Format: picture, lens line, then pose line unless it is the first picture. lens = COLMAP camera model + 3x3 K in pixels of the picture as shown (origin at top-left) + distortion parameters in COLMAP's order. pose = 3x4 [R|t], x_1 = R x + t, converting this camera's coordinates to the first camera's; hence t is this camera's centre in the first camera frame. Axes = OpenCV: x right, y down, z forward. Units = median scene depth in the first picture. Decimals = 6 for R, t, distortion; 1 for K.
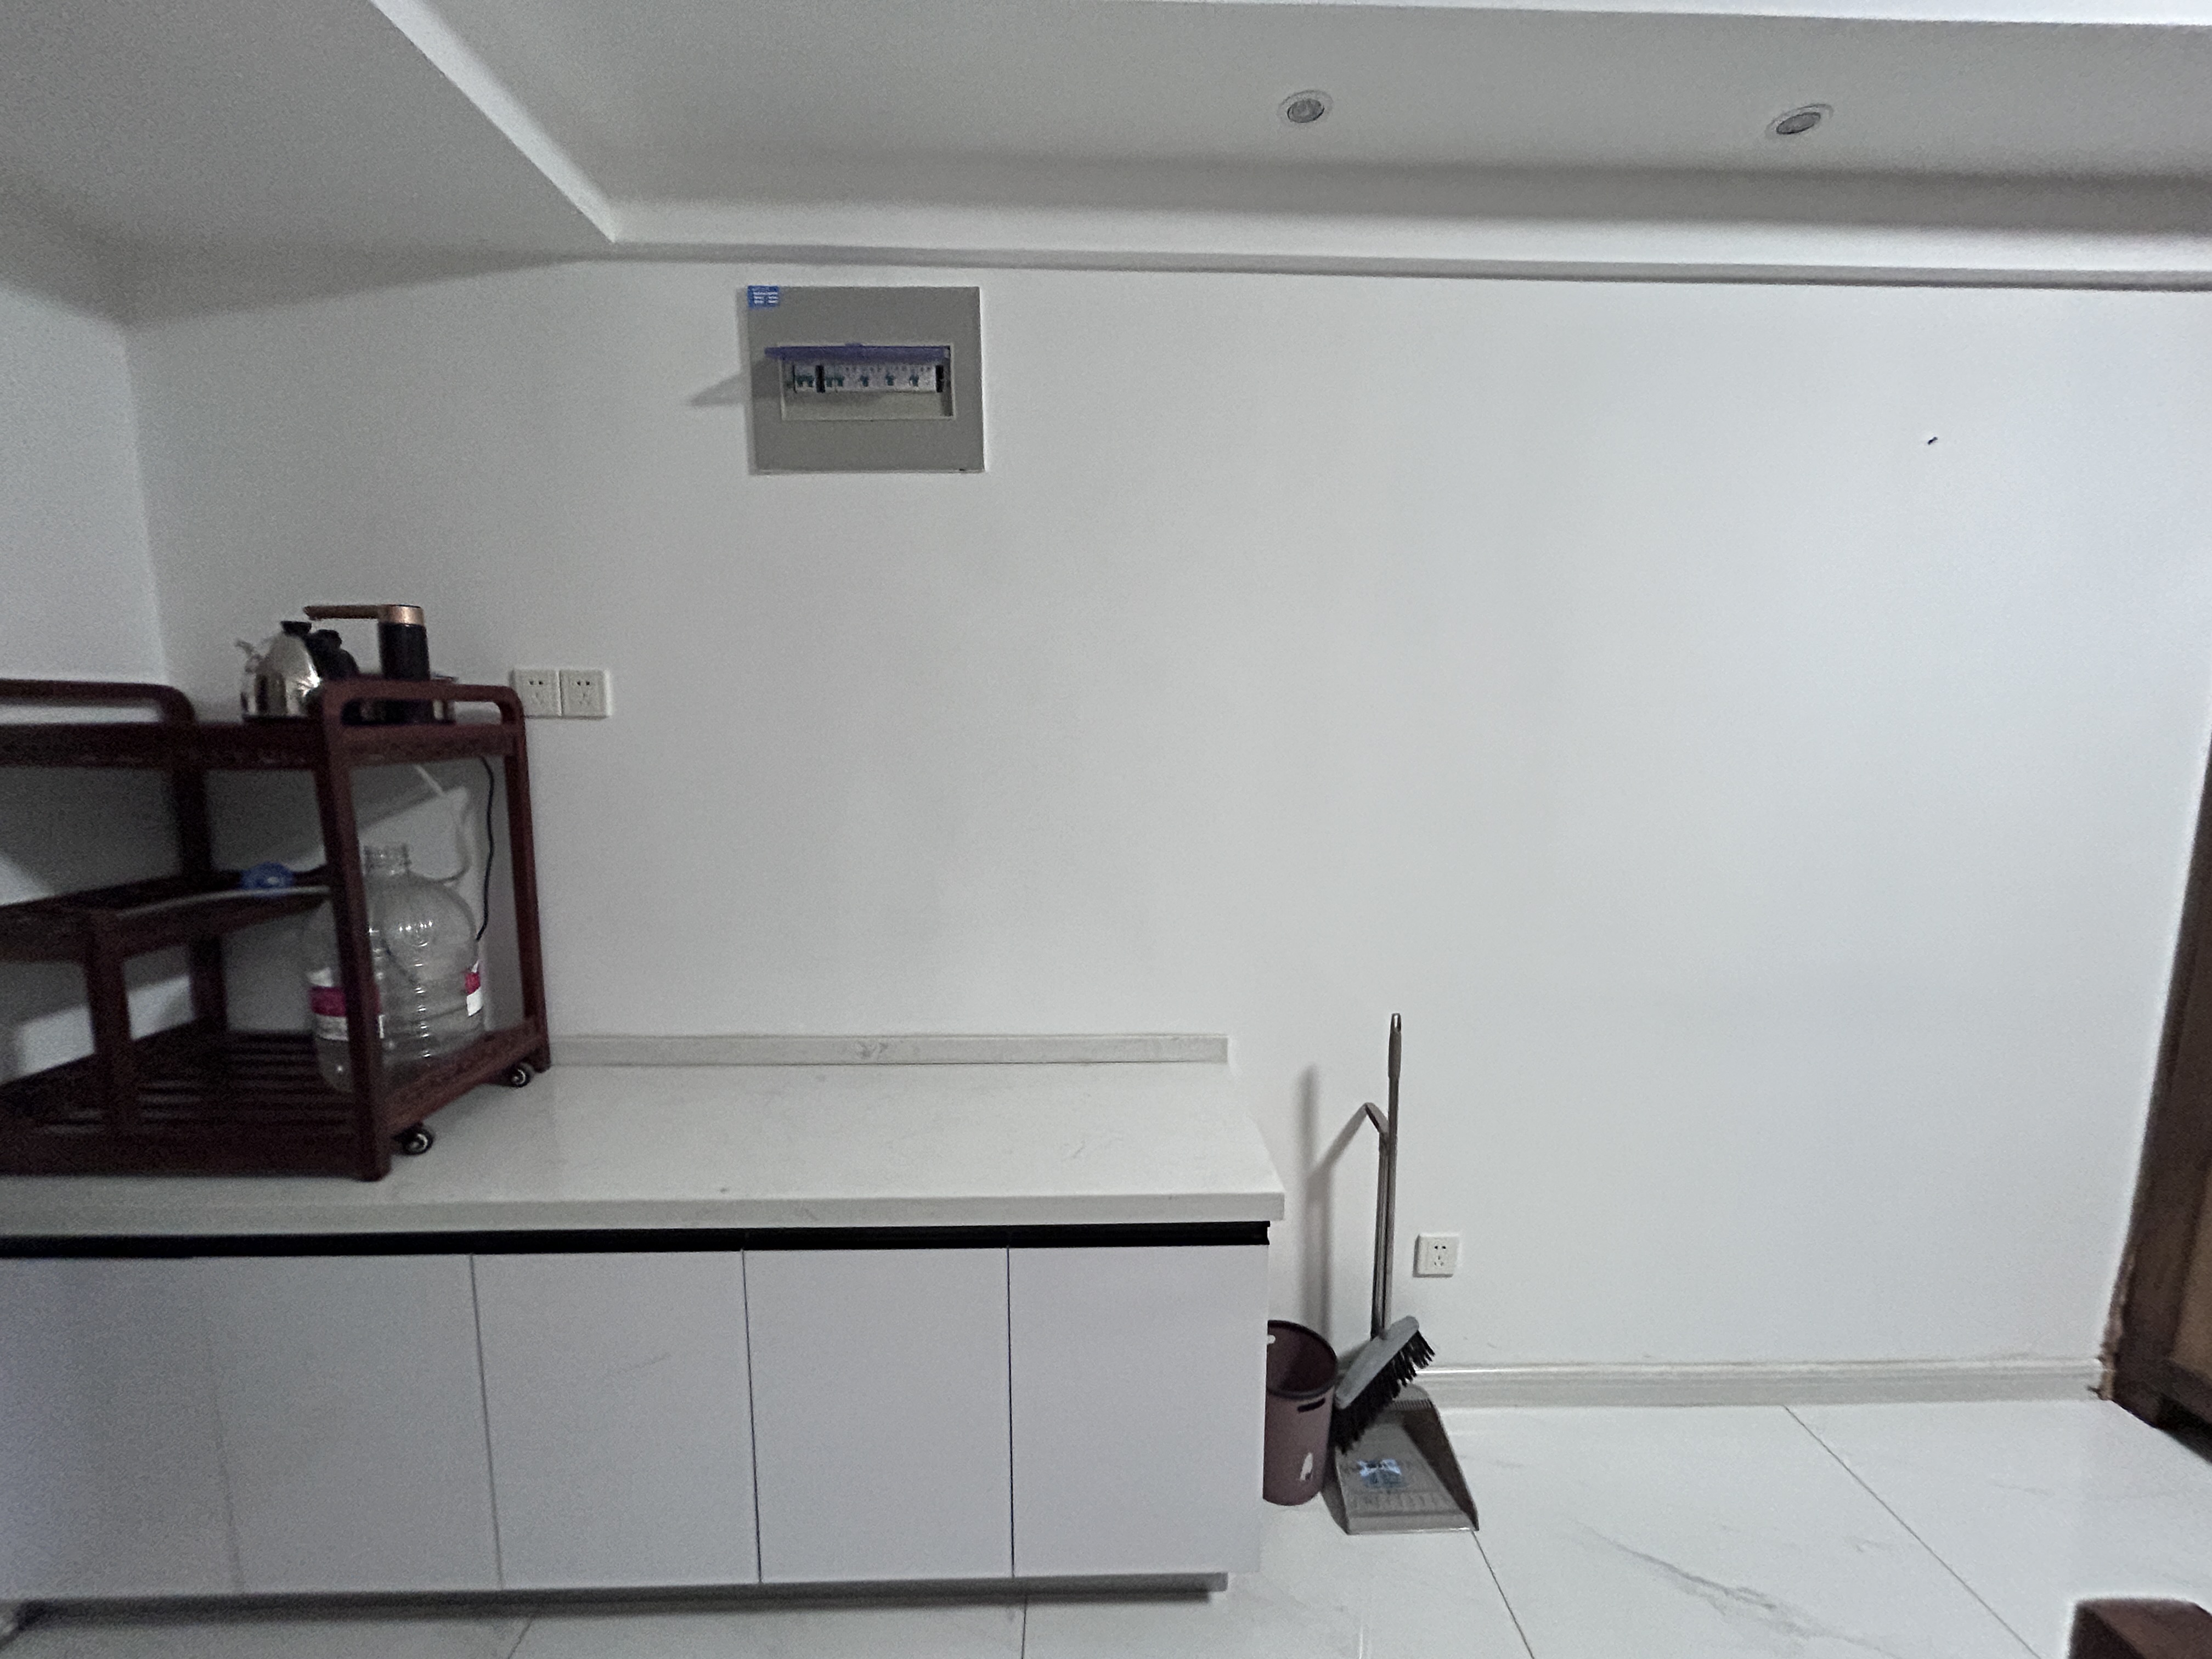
lens RADIAL K [[888.5, 0, 1106.0], [0, 888.5, 831.1], [0, 0, 1]] dist [-0.001924, -0.000289]
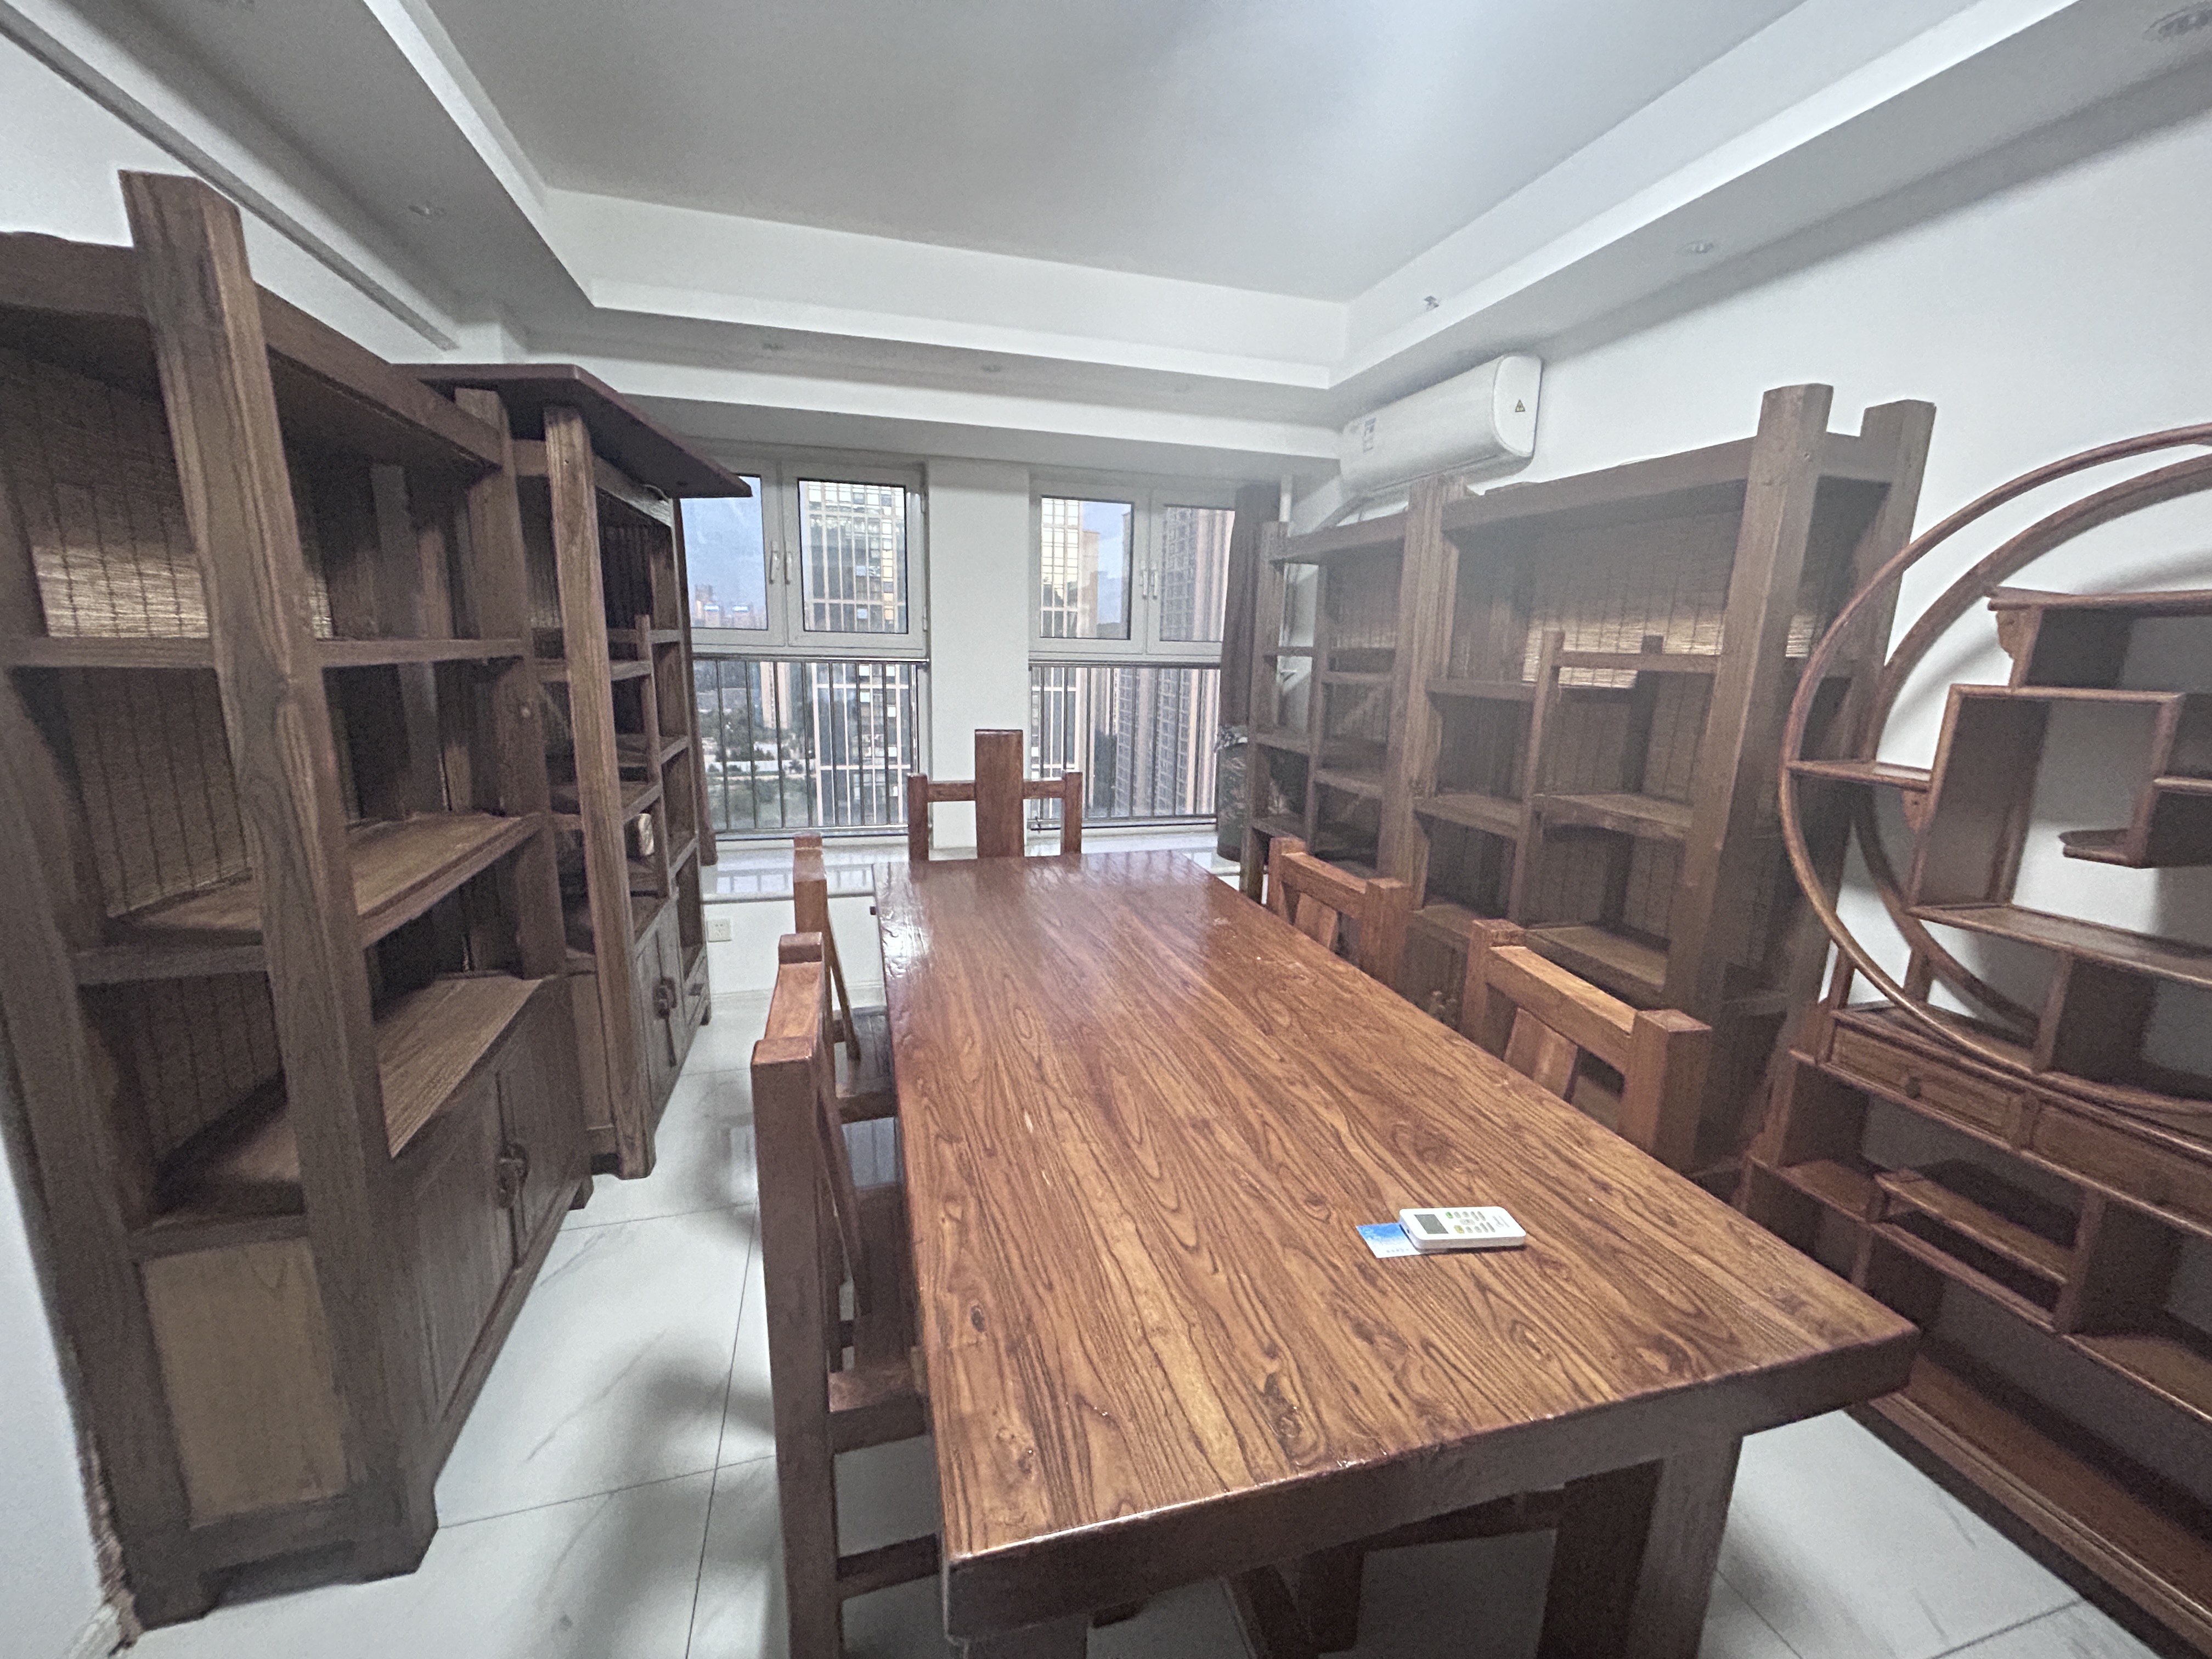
lens RADIAL K [[888.5, 0, 1100.2], [0, 888.5, 829.6], [0, 0, 1]] dist [-0.001924, -0.000289]
pose [[-0.245565, -0.202378, 0.948019, 0.432834], [0.102356, 0.967084, 0.232962, -0.041663], [-0.963961, 0.154242, -0.216768, 0.339321]]
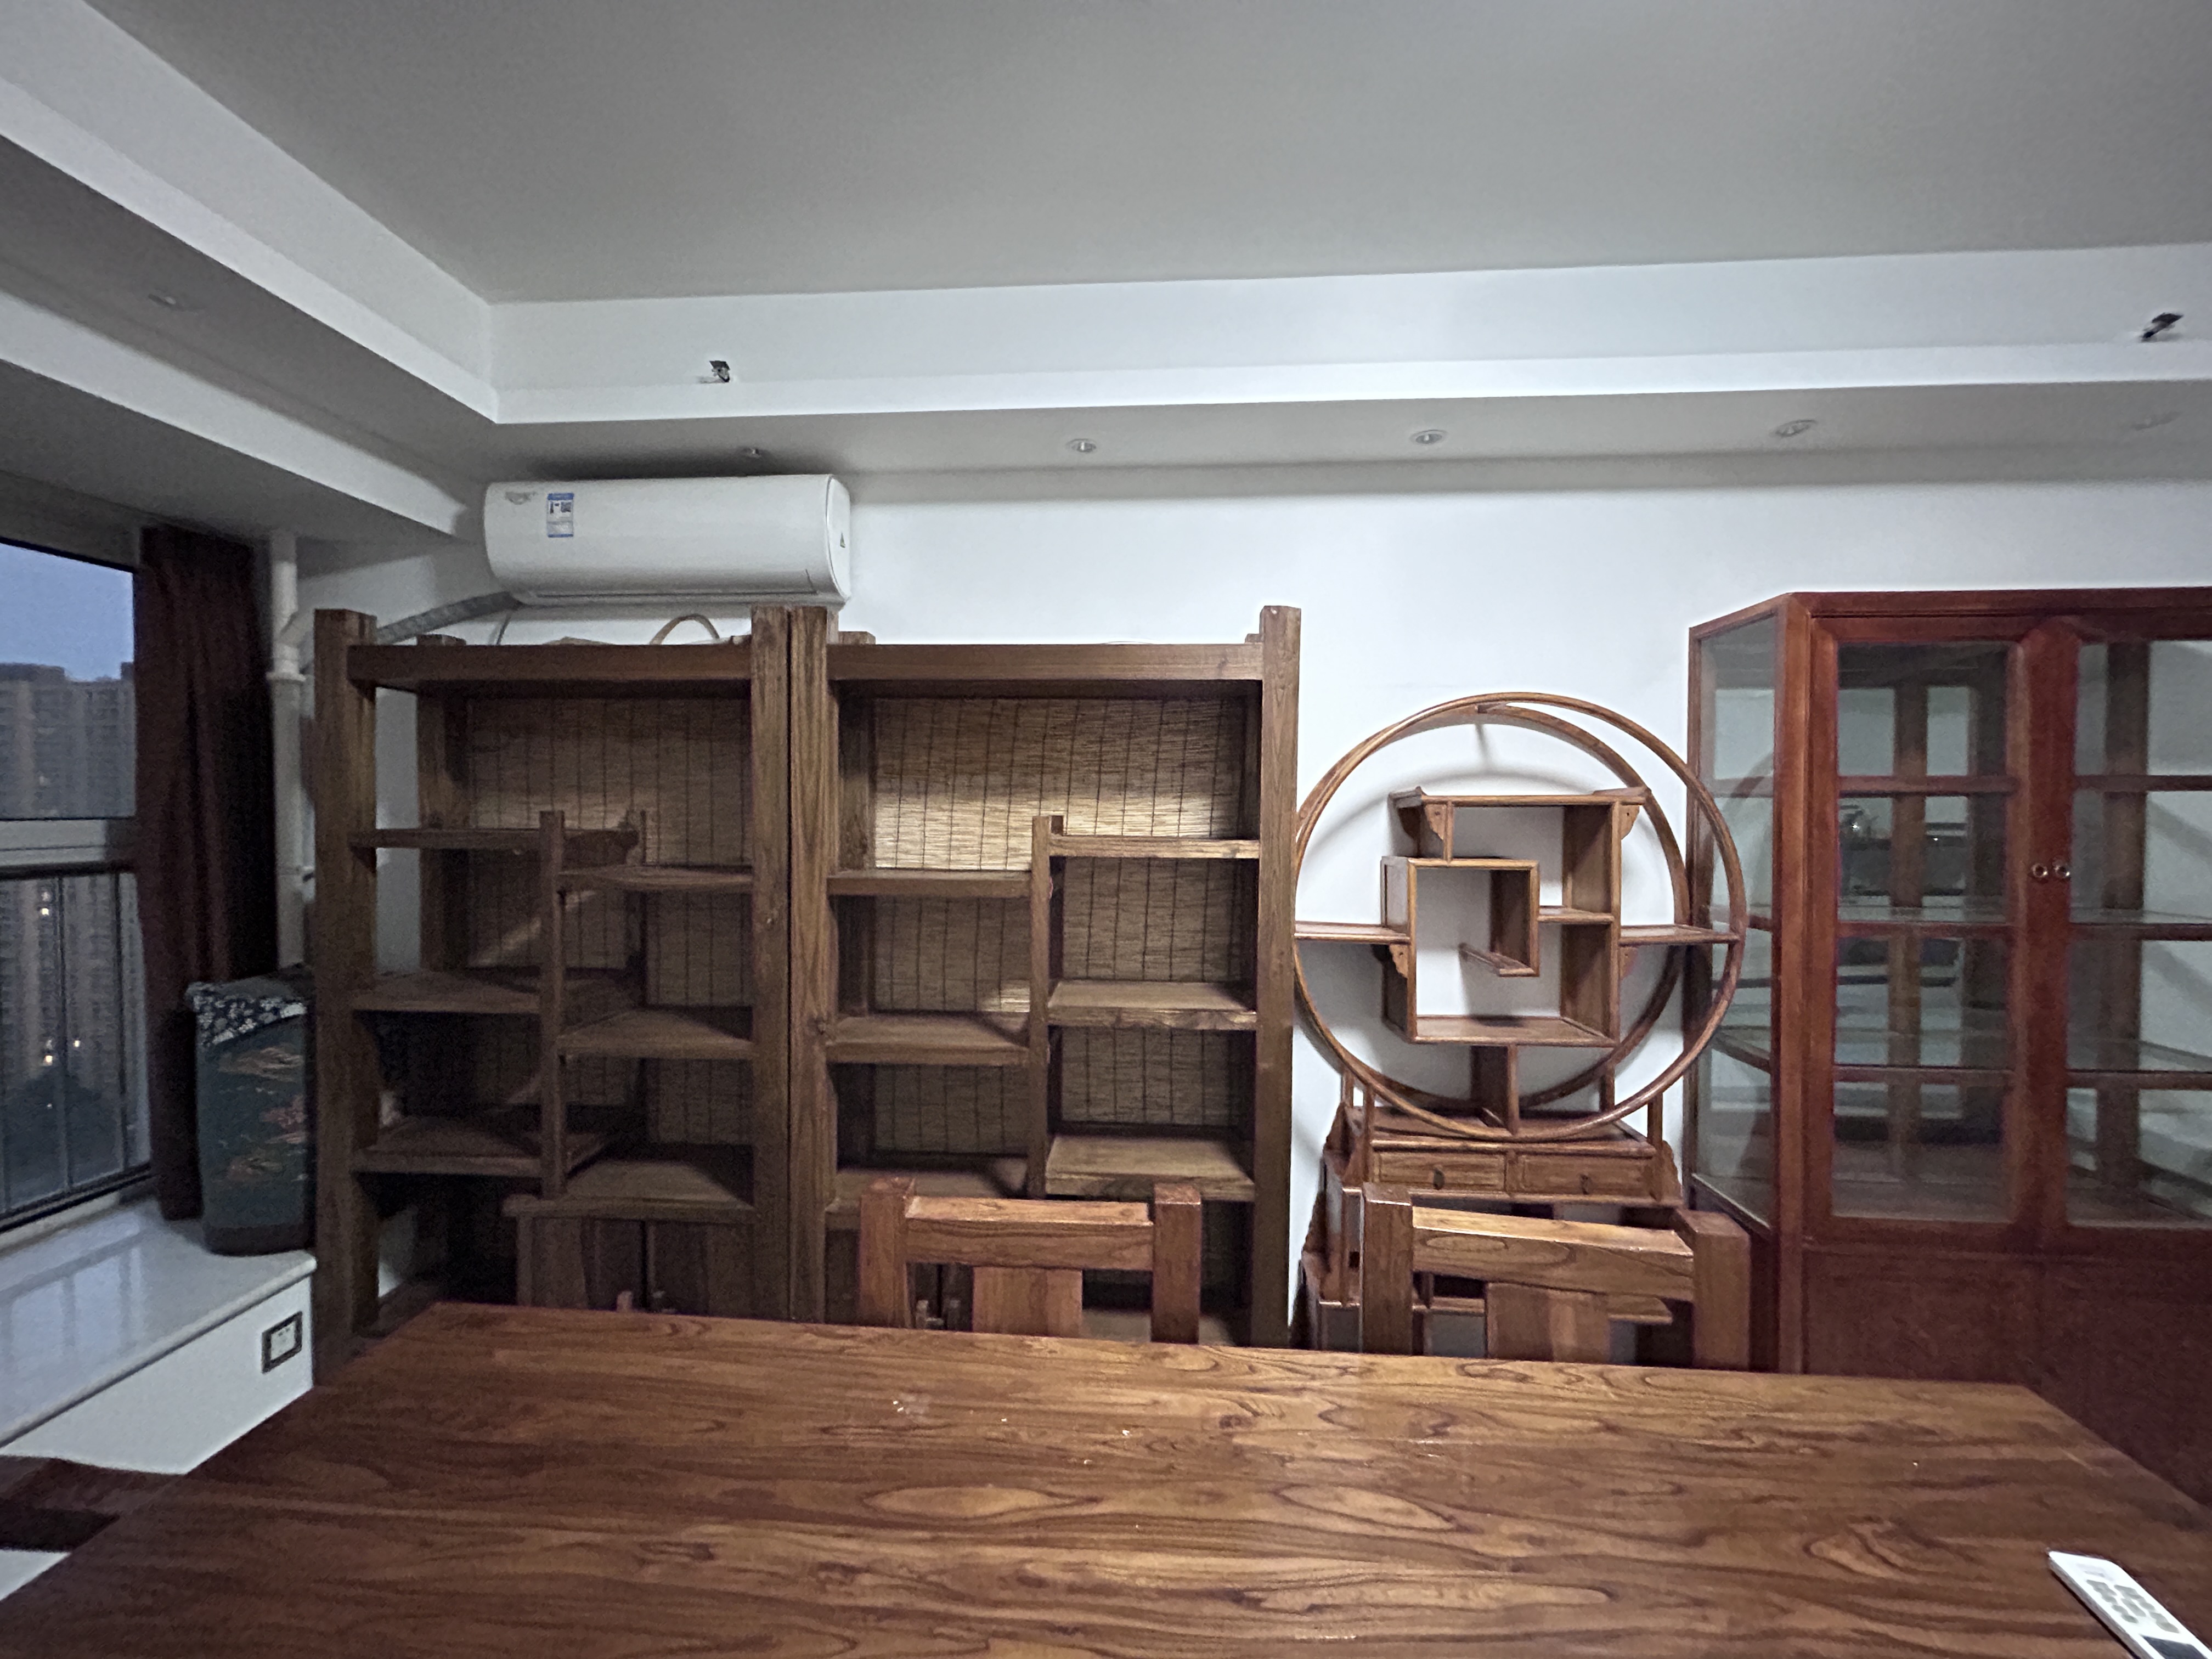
lens RADIAL K [[888.5, 0, 1104.3], [0, 888.5, 830.7], [0, 0, 1]] dist [-0.001924, -0.000289]
pose [[-0.995250, -0.010172, 0.096821, 0.954912], [0.004987, 0.987895, 0.155046, -0.076977], [-0.097226, 0.154793, -0.983151, 0.408677]]
